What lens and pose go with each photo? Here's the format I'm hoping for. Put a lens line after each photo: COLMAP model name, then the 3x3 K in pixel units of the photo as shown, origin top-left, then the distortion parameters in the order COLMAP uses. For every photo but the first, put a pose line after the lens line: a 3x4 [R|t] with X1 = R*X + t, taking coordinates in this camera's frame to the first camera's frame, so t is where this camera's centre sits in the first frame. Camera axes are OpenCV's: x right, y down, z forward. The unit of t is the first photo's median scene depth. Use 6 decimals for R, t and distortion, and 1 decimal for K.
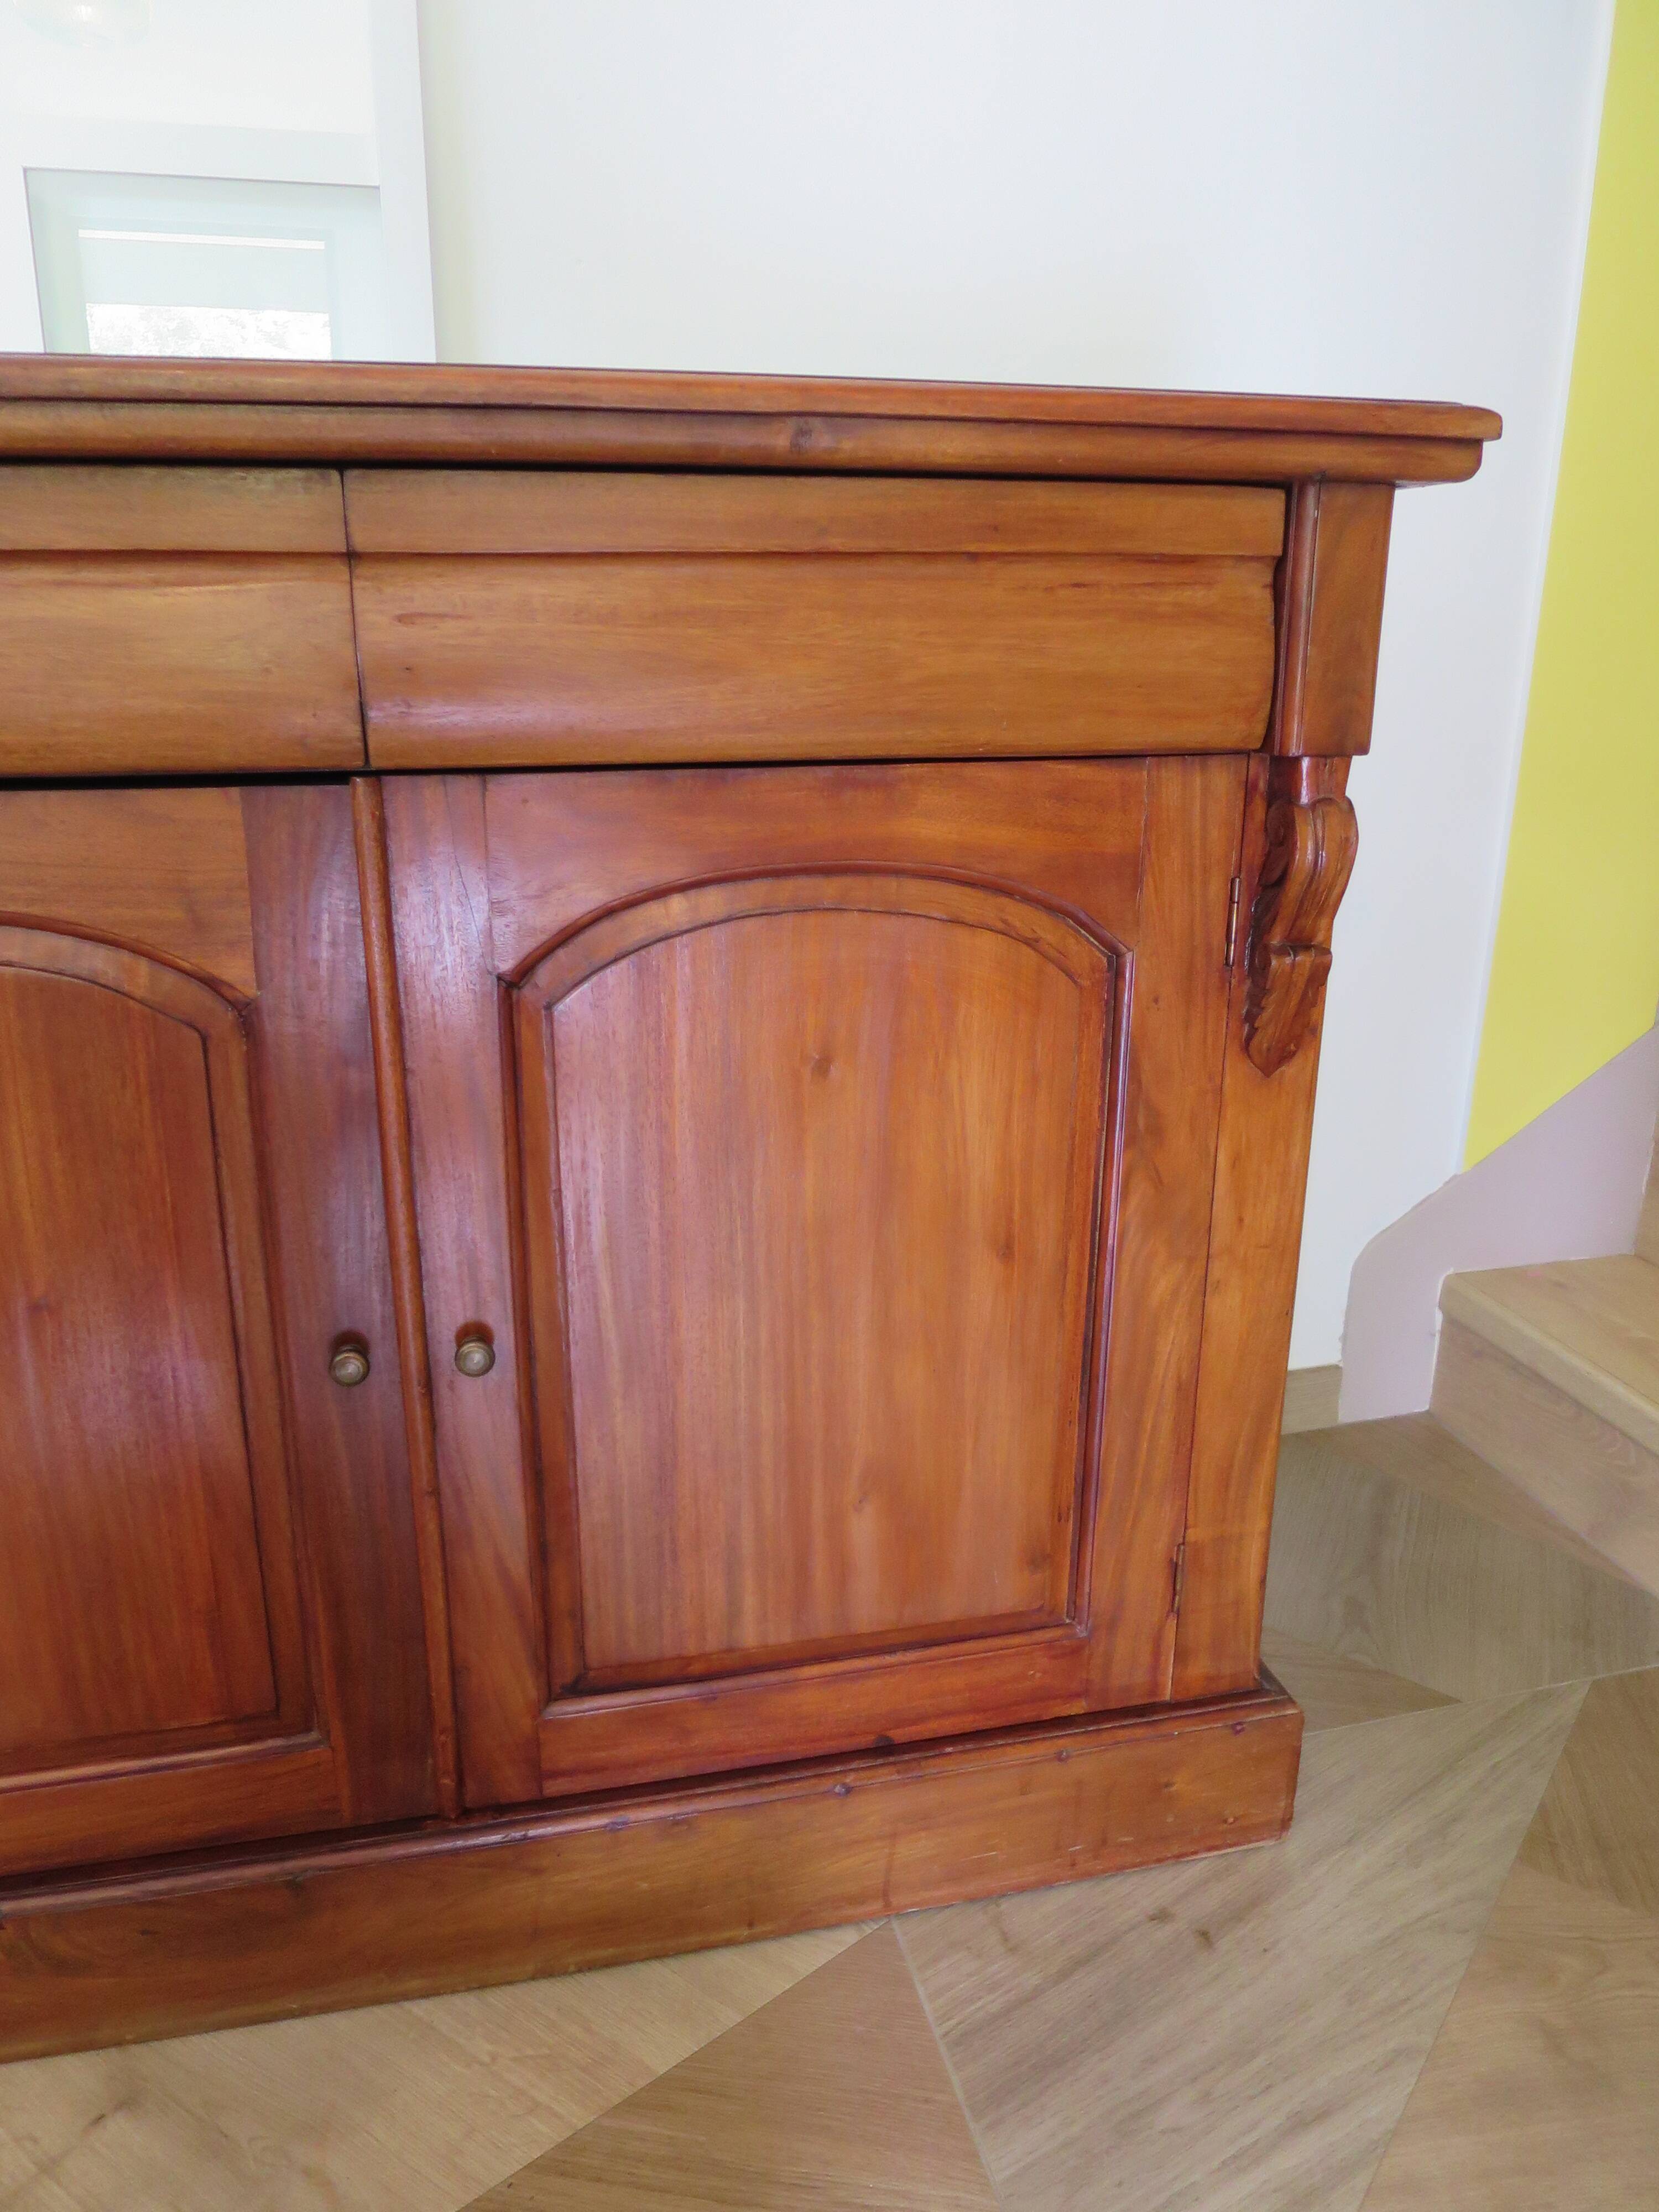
lens RADIAL K [[1581.1, 0, 831.3], [0, 1581.1, 1097.2], [0, 0, 1]] dist [-0.051364, 0.011633]
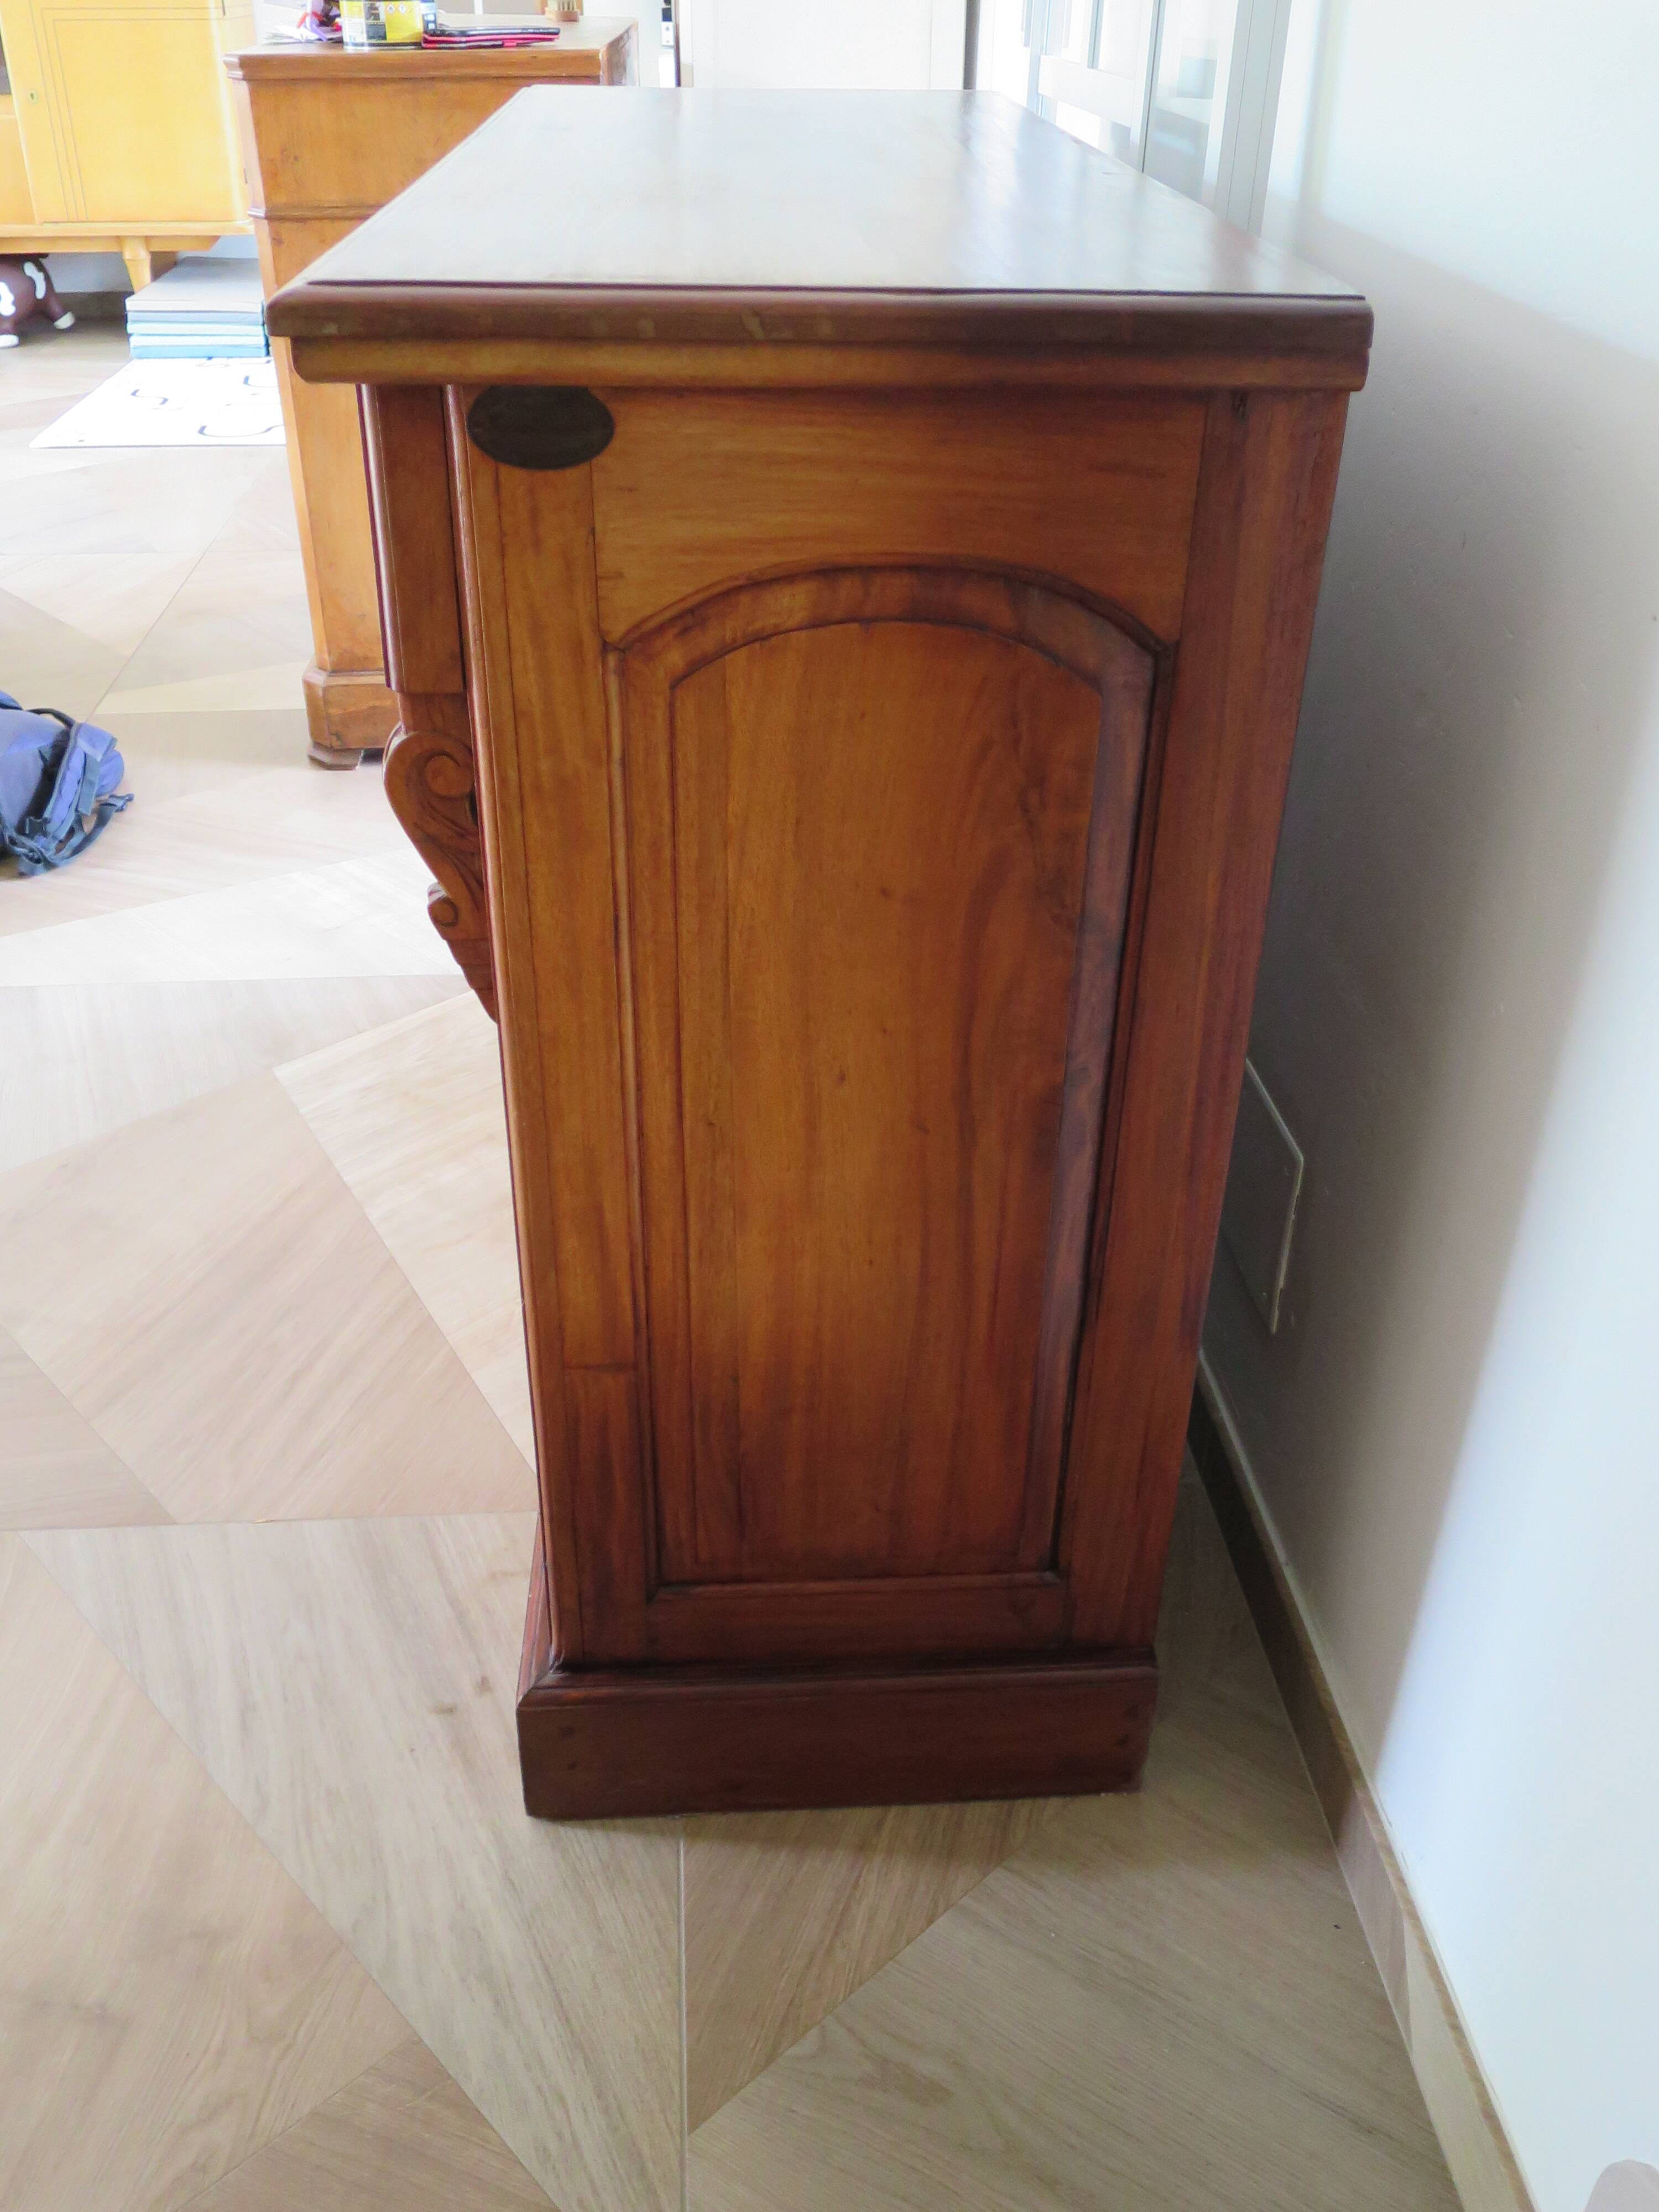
lens RADIAL K [[1869.3, 0, 863.5], [0, 1869.3, 1102.8], [0, 0, 1]] dist [-0.051481, 0.026868]
pose [[-0.159413, 0.513794, -0.842973, 1.146862], [-0.314487, 0.782977, 0.536699, -0.605946], [0.935781, 0.350661, 0.036764, 1.172366]]
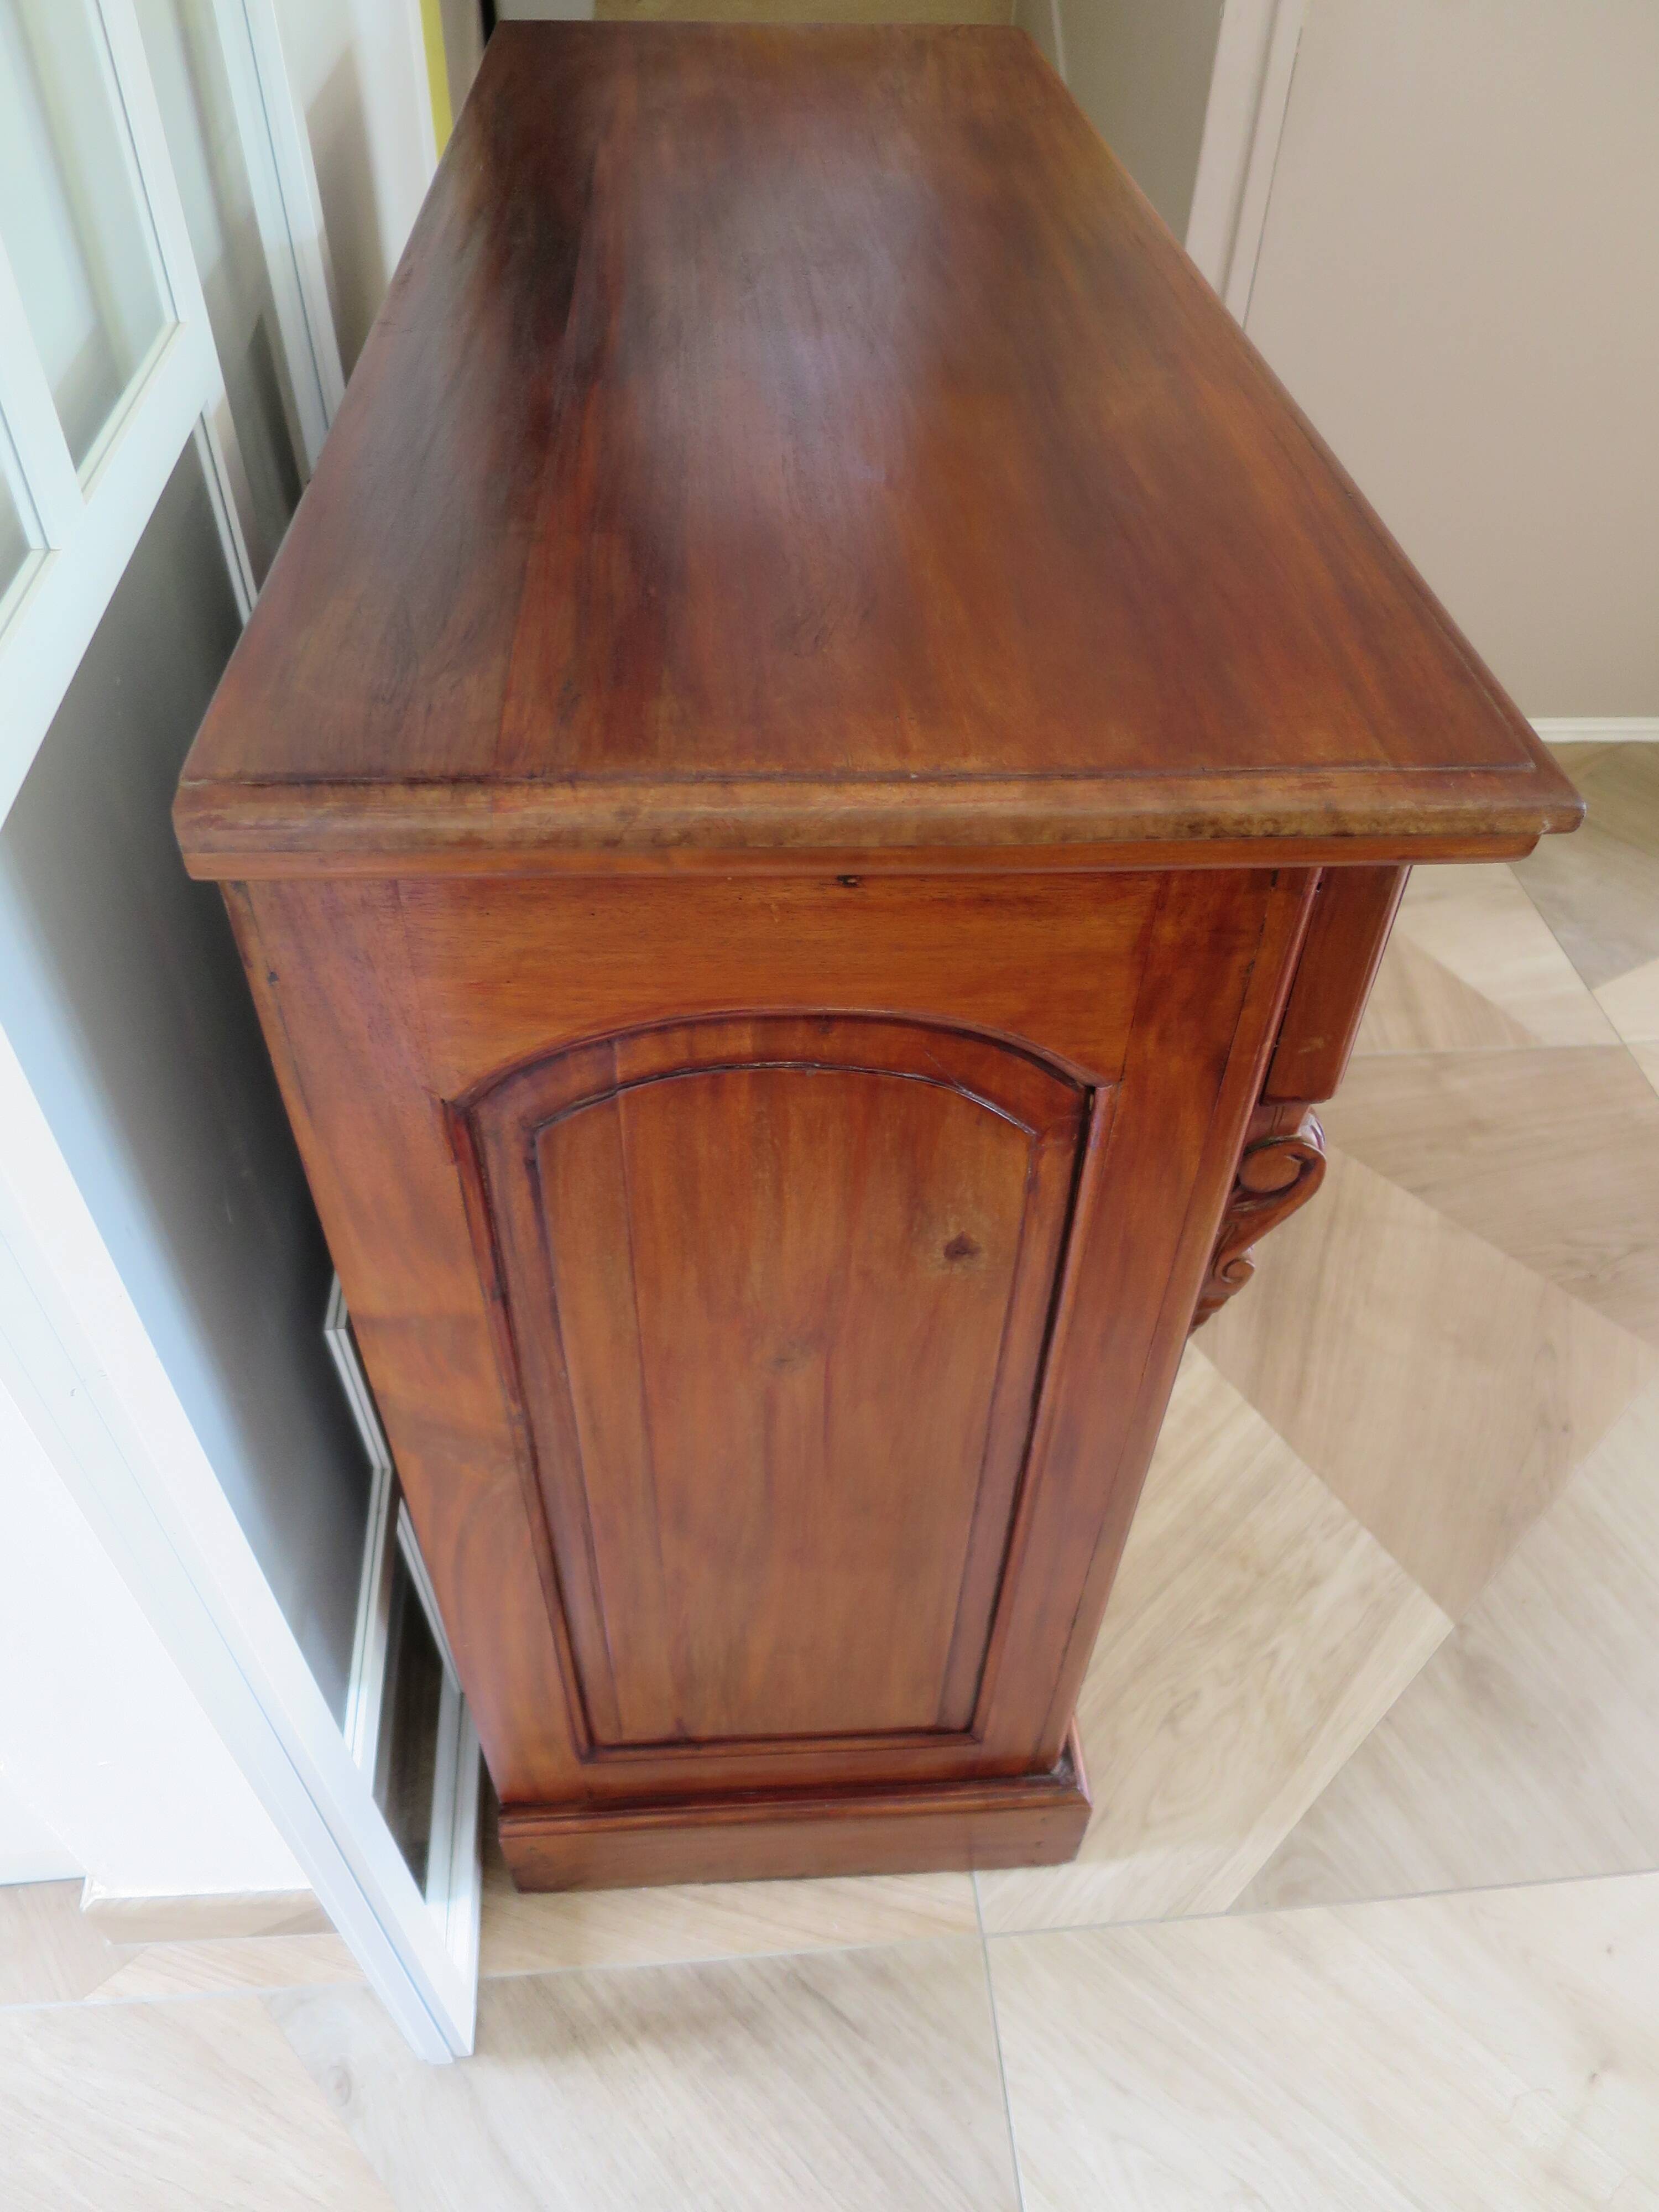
lens RADIAL K [[1581.1, 0, 827.1], [0, 1581.1, 1087.7], [0, 0, 1]] dist [-0.051364, 0.011633]
pose [[0.171721, -0.693468, 0.699724, -1.301874], [0.266967, 0.716455, 0.644532, -0.643130], [-0.948283, 0.076123, 0.308163, 0.662016]]
